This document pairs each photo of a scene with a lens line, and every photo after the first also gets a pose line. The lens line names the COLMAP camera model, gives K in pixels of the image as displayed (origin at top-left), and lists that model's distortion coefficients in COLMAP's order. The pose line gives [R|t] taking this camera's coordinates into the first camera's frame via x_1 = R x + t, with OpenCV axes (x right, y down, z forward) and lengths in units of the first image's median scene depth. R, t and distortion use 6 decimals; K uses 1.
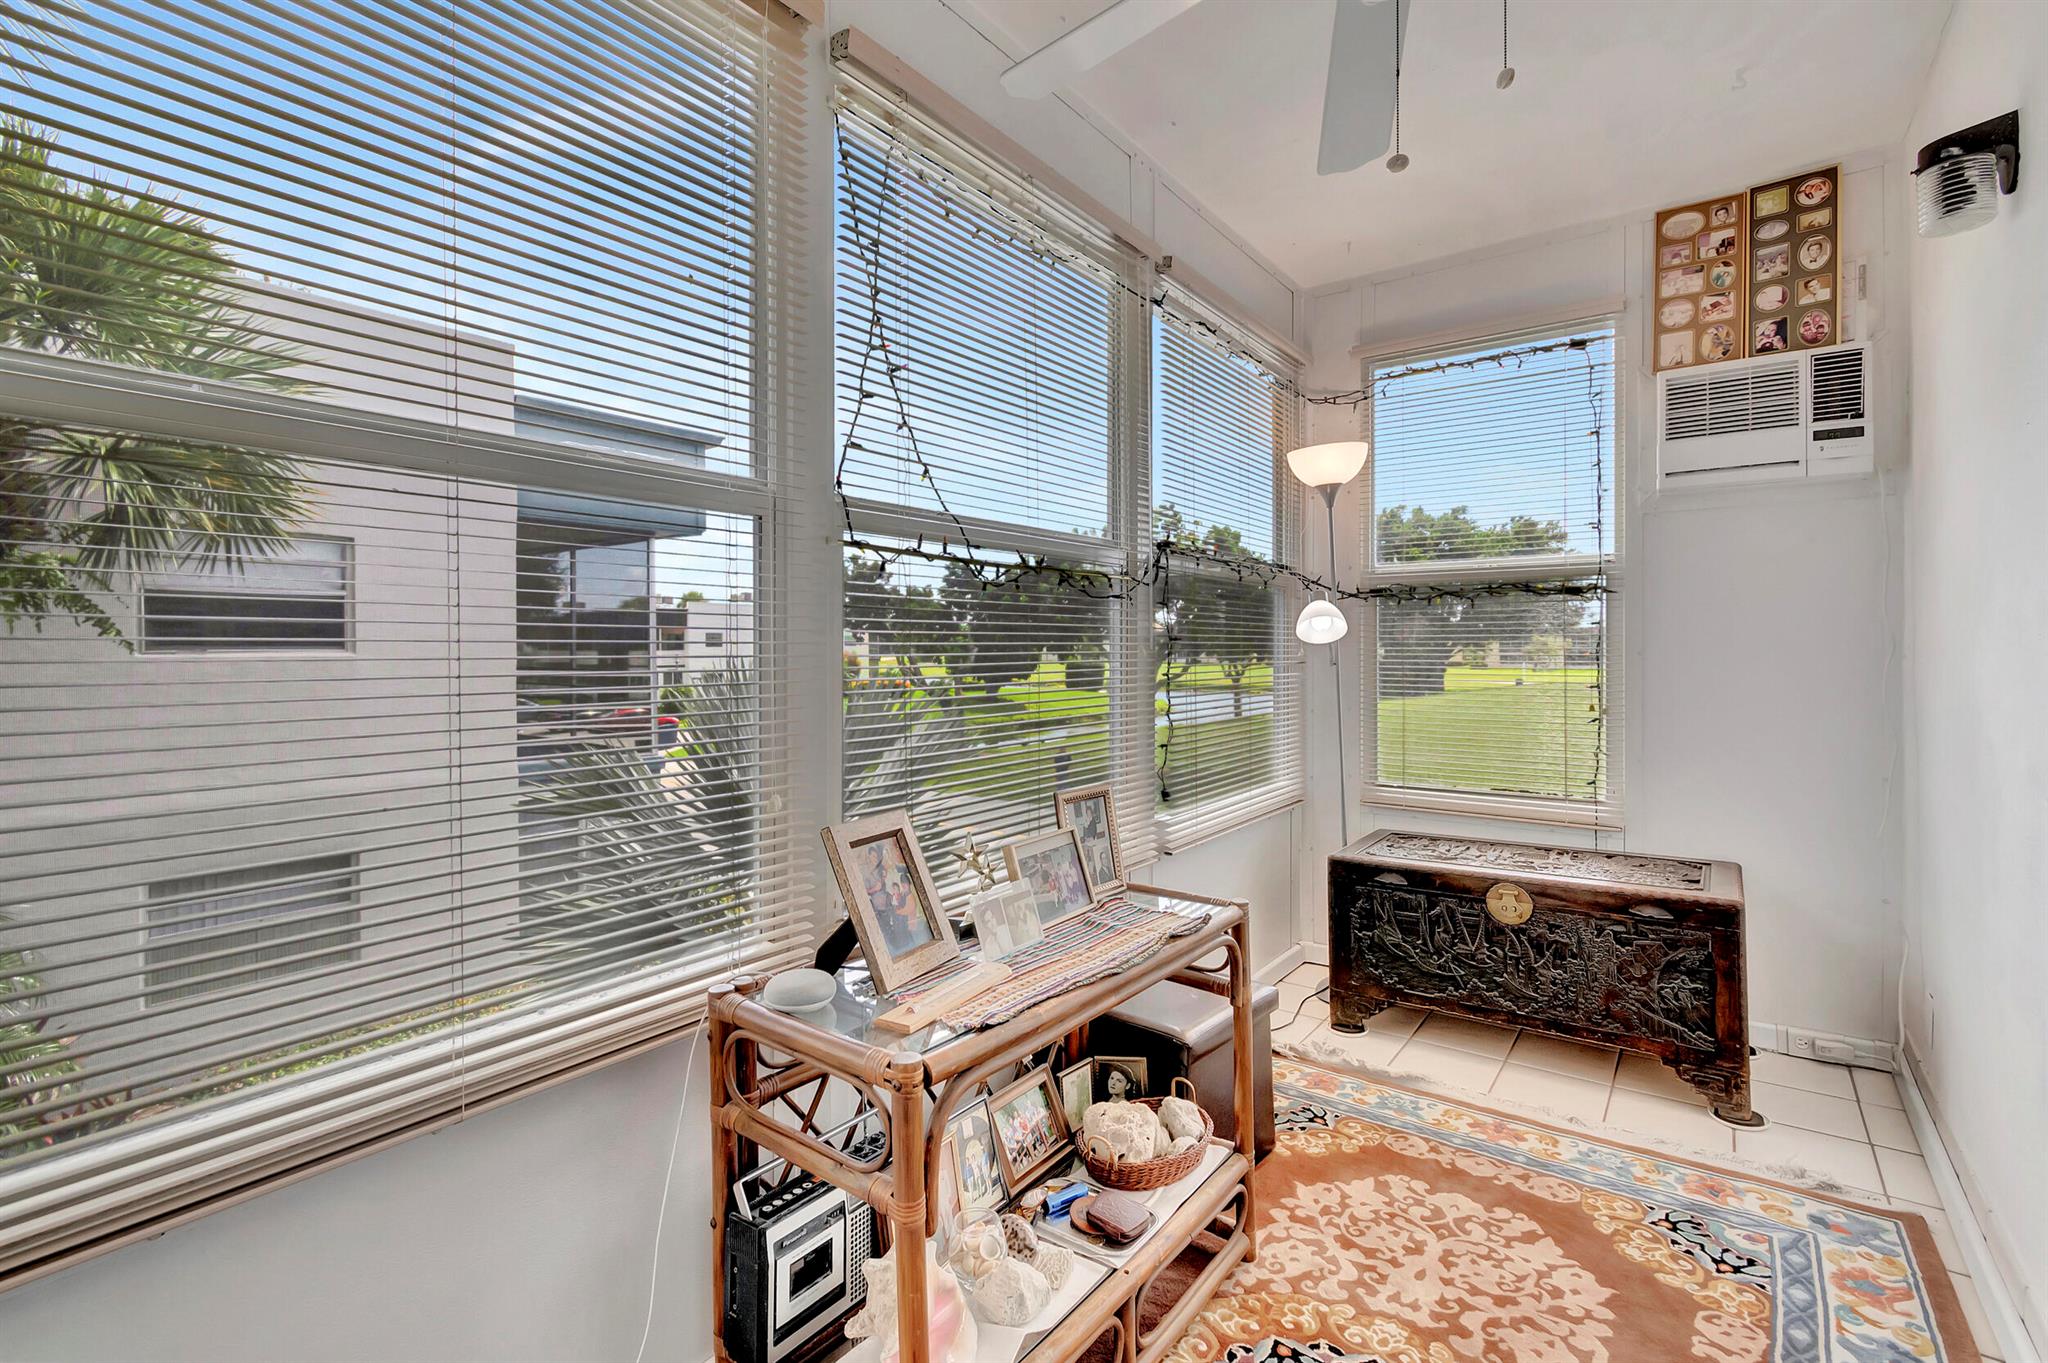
lens RADIAL K [[925.8, 0, 977.9], [0, 925.8, 654.6], [0, 0, 1]] dist [0.000227, 0.000938]
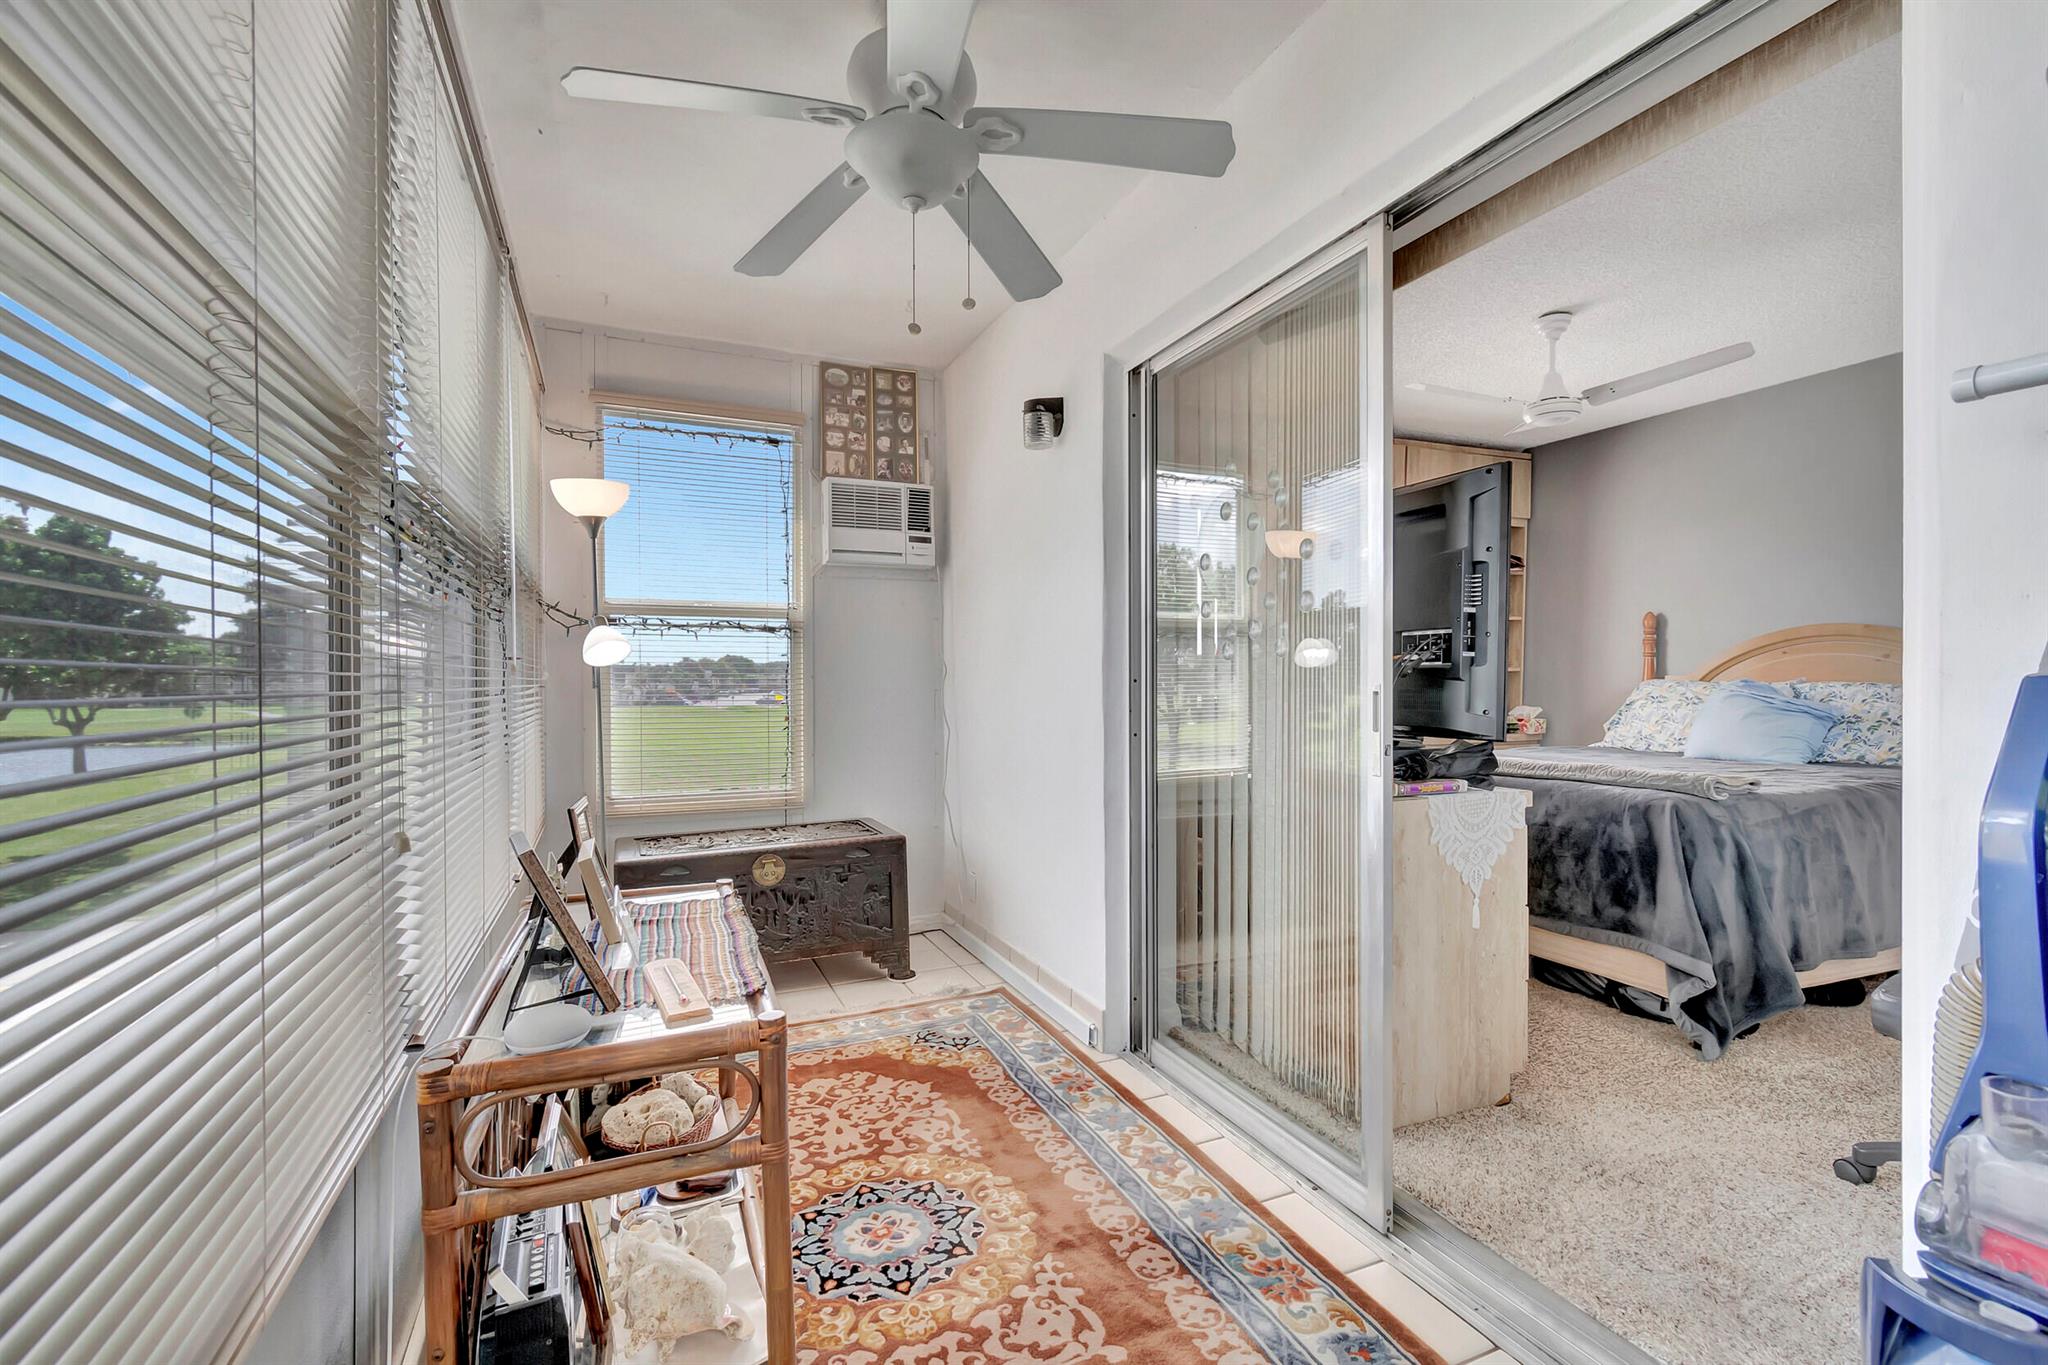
lens RADIAL K [[925.8, 0, 1012.4], [0, 925.8, 687.8], [0, 0, 1]] dist [0.000227, 0.000938]
pose [[0.481247, -0.004445, 0.876574, -0.394569], [0.008163, 0.999967, 0.000589, 0.018371], [-0.876547, 0.006872, 0.481268, 0.086547]]
